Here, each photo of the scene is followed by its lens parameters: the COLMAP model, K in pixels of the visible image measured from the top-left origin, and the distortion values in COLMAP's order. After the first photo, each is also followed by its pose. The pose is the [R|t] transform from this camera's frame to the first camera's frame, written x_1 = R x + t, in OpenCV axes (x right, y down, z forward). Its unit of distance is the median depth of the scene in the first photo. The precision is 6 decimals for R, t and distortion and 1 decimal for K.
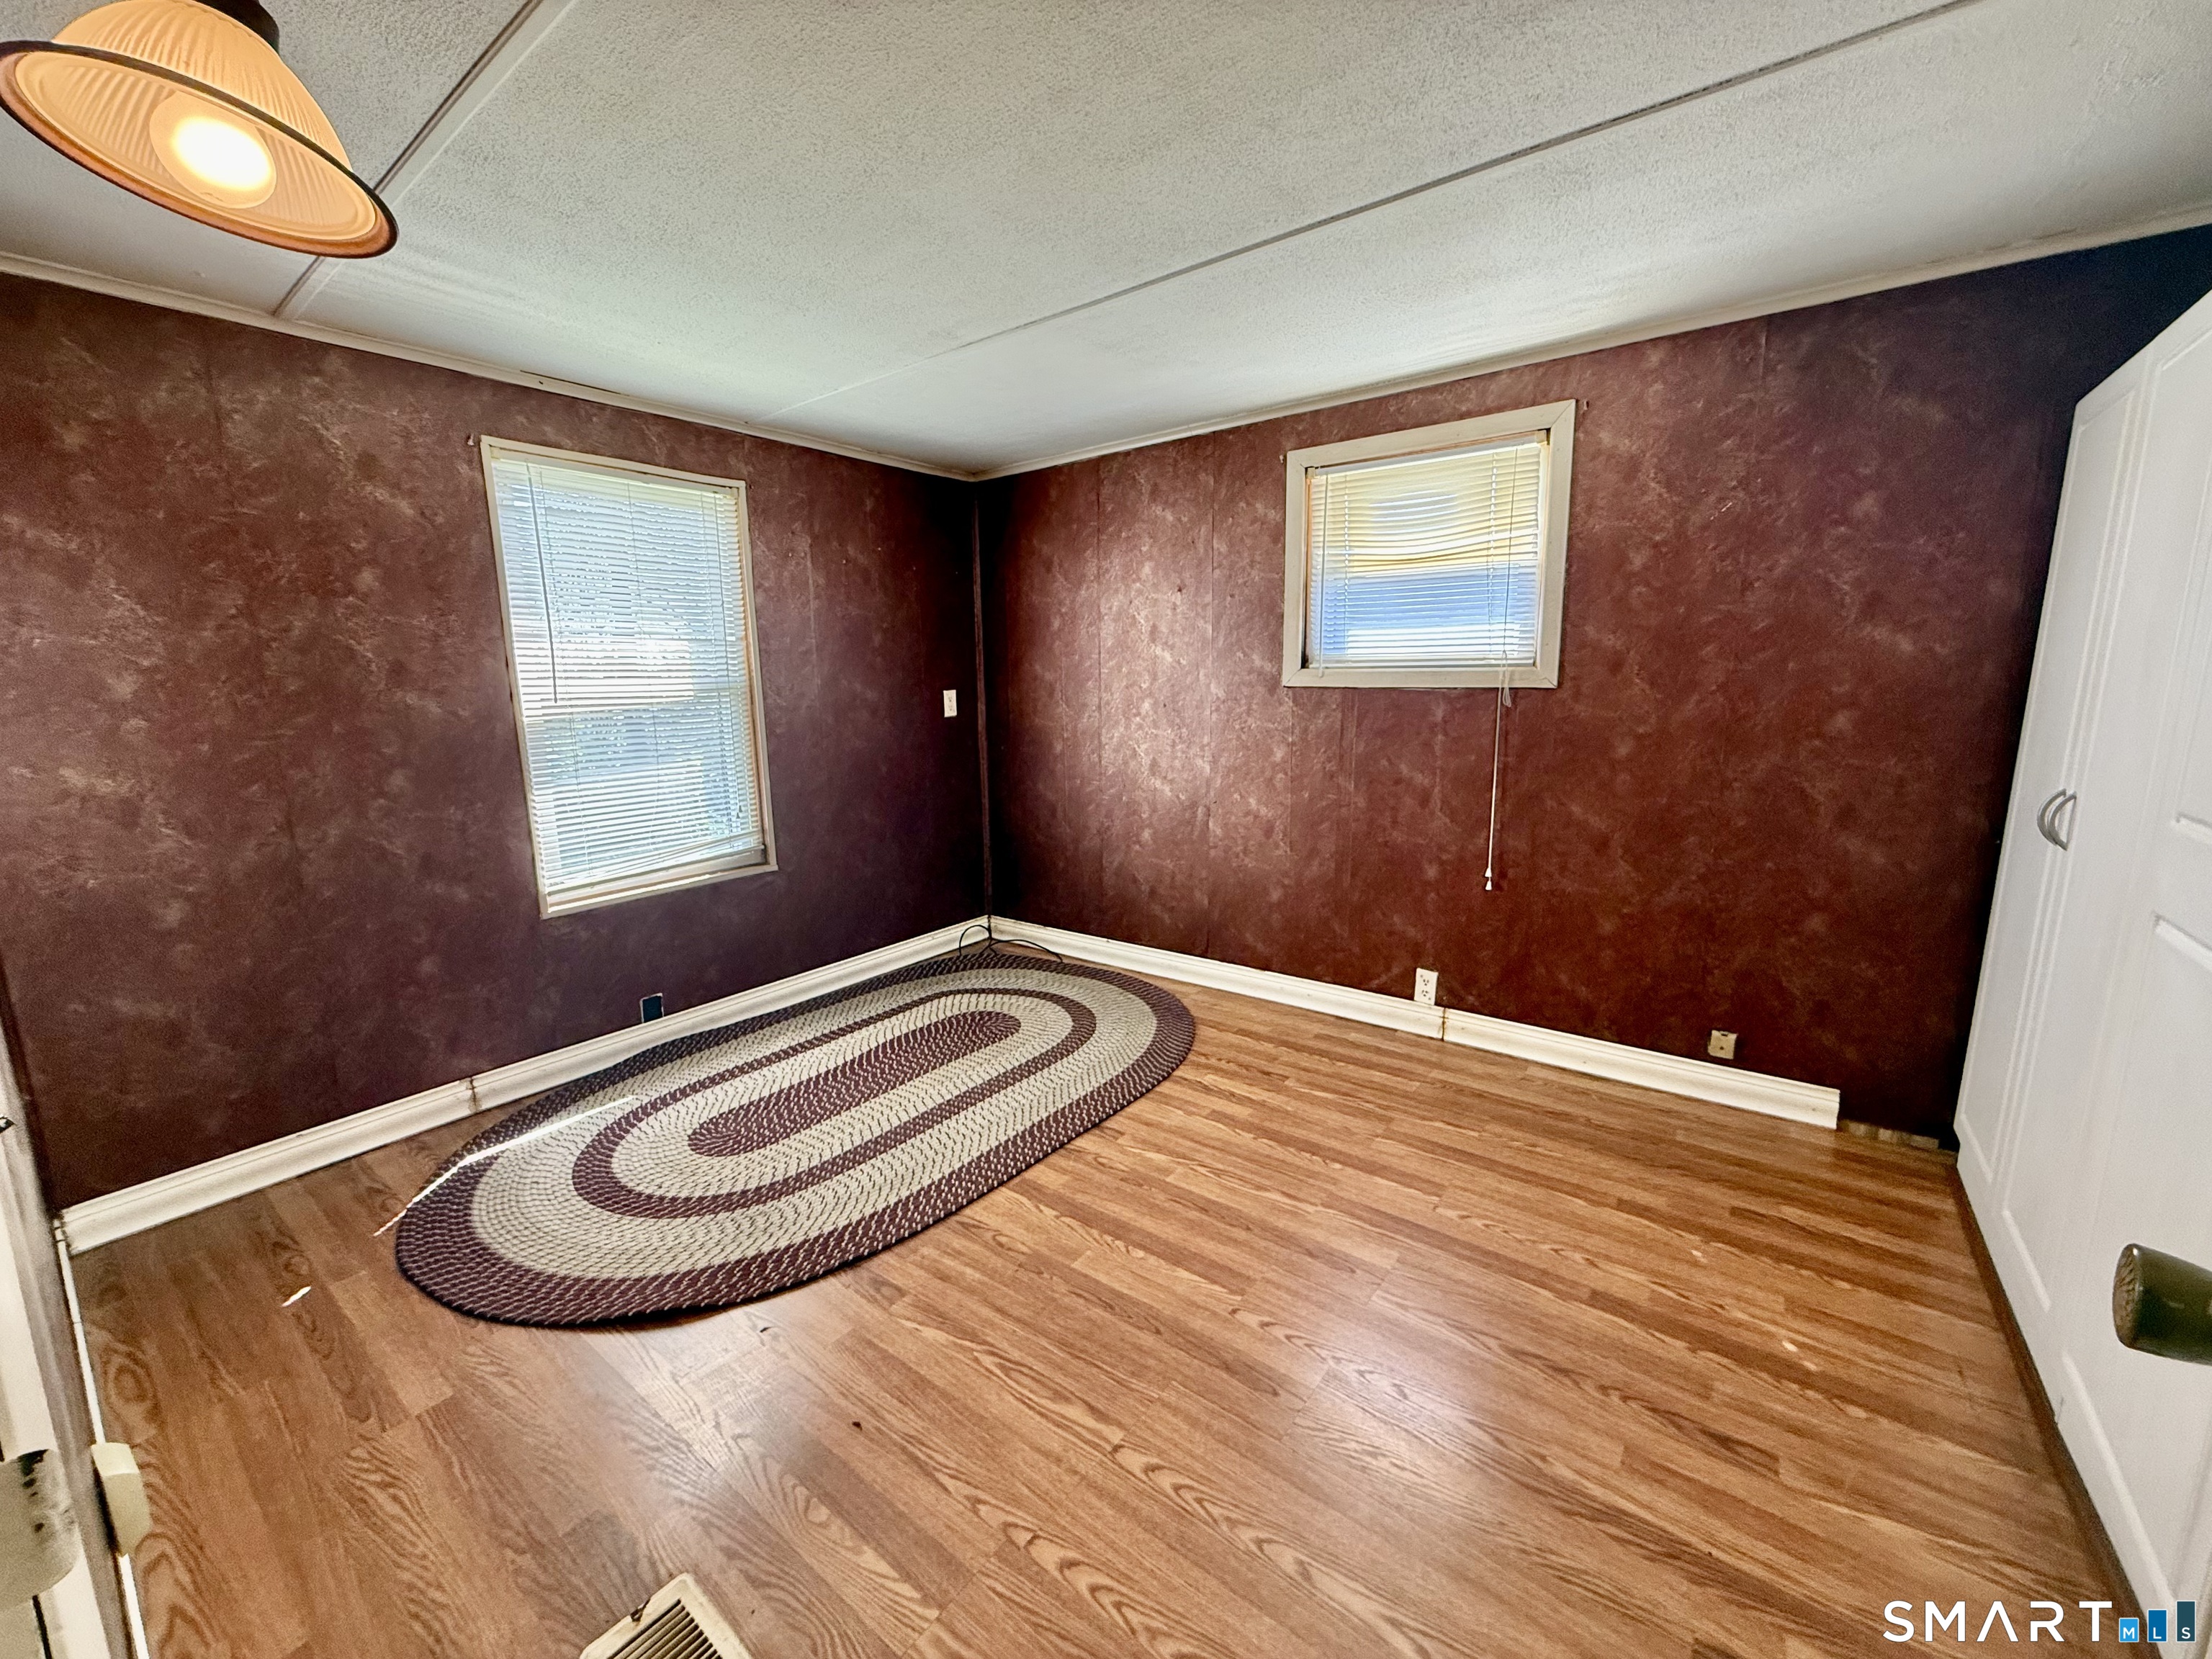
lens RADIAL K [[884.2, 0, 1107.1], [0, 884.2, 829.6], [0, 0, 1]] dist [0.000535, -0.000708]
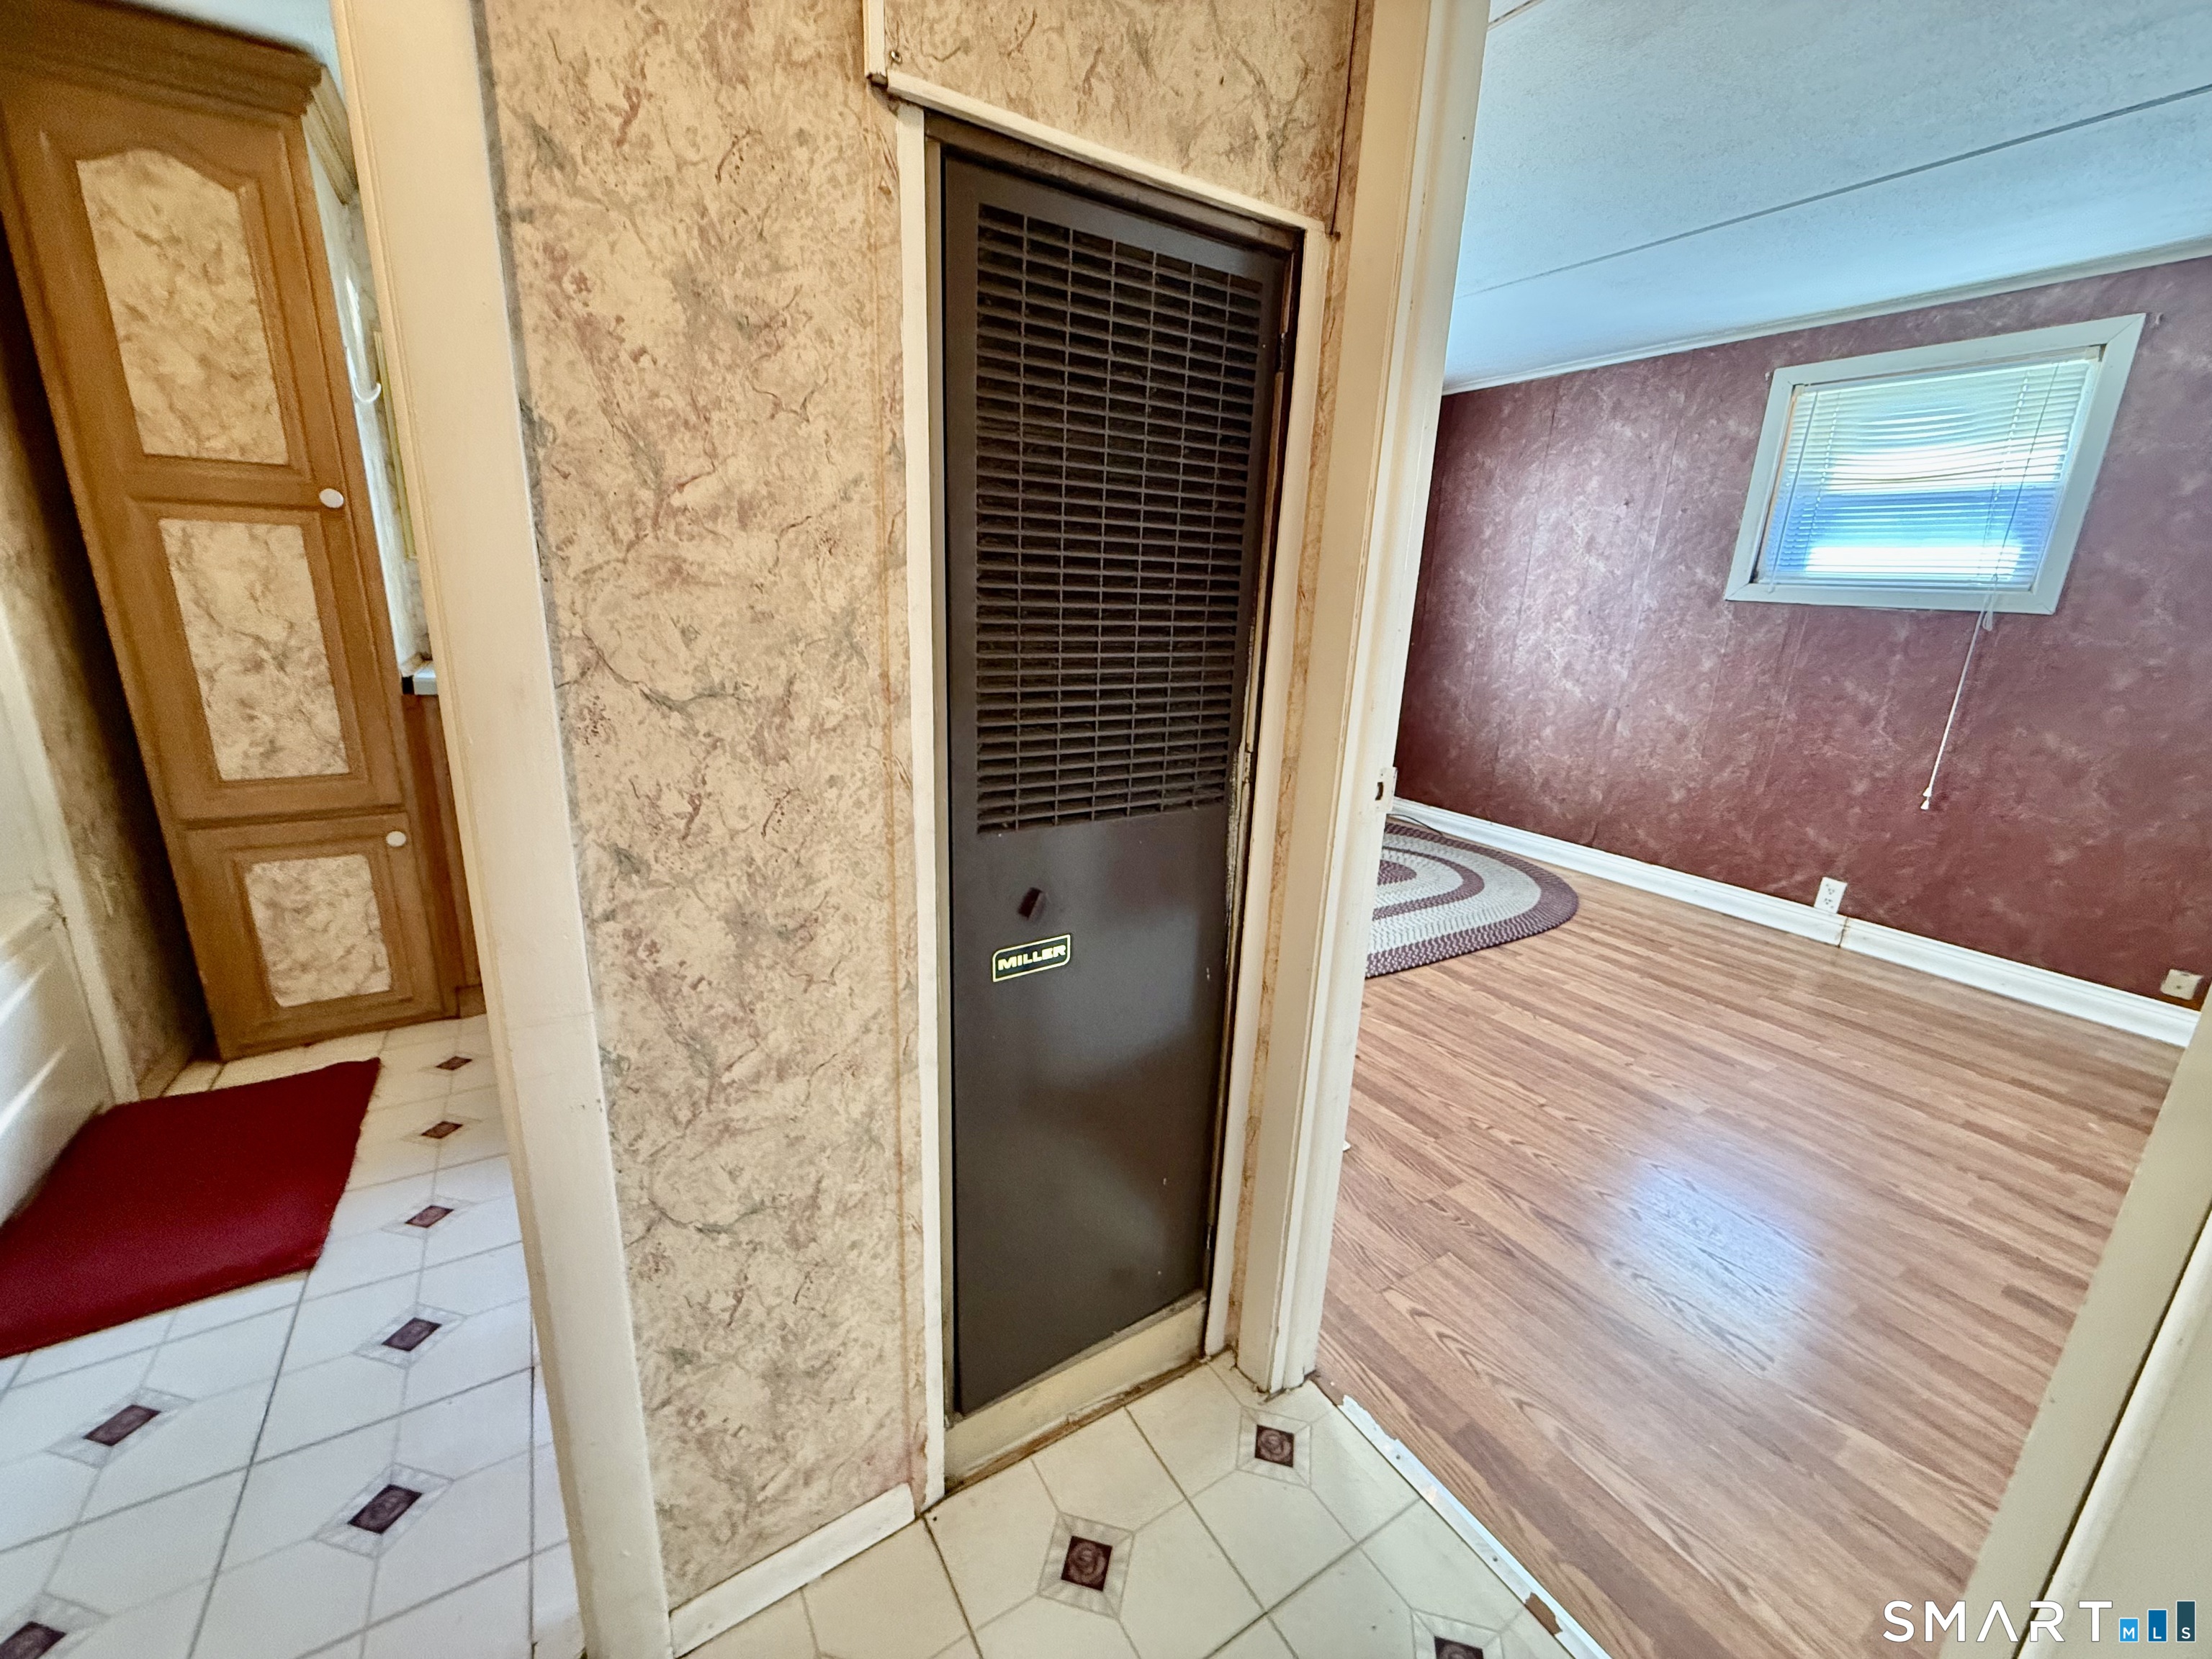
lens RADIAL K [[884.2, 0, 1102.3], [0, 884.2, 830.2], [0, 0, 1]] dist [0.000535, -0.000708]
pose [[0.936156, 0.142876, -0.321245, -0.144888], [-0.110853, 0.987049, 0.115953, 0.085267], [0.333652, -0.072939, 0.939870, -0.321640]]
